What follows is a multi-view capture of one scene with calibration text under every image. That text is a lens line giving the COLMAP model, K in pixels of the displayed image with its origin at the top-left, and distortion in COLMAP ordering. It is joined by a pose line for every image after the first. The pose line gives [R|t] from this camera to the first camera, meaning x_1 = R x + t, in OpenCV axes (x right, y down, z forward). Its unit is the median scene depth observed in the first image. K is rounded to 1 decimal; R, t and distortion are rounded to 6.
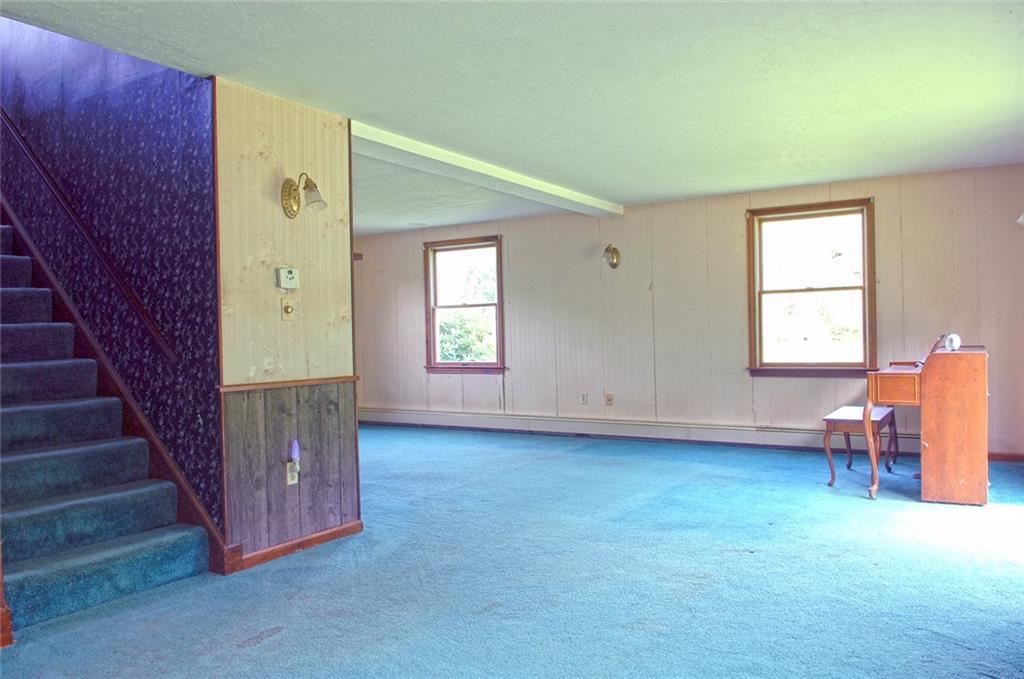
lens RADIAL K [[836.9, 0, 512.0], [0, 836.9, 339.5], [0, 0, 1]] dist [-0.010704, -0.061452]
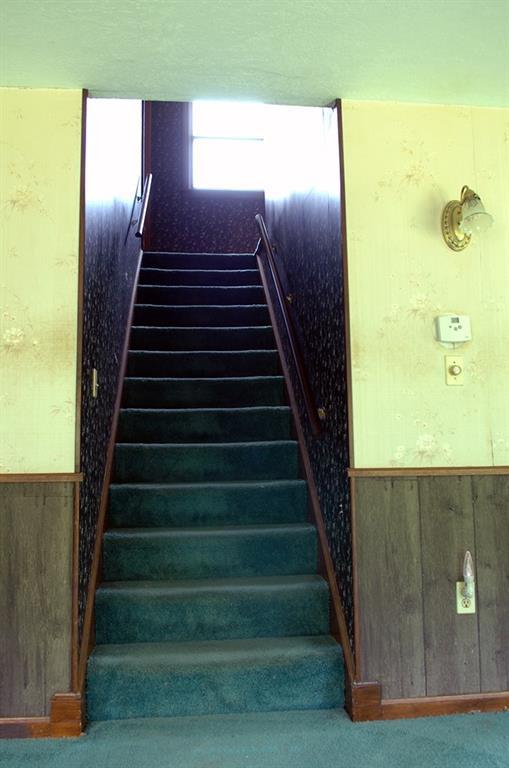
lens RADIAL K [[627.7, 0, 254.5], [0, 627.7, 384.0], [0, 0, 1]] dist [-0.010704, -0.061452]
pose [[0.597808, -0.079049, -0.797732, 0.072154], [-0.006742, 0.994595, -0.103609, 0.036943], [0.801611, 0.067317, 0.594044, 0.553055]]
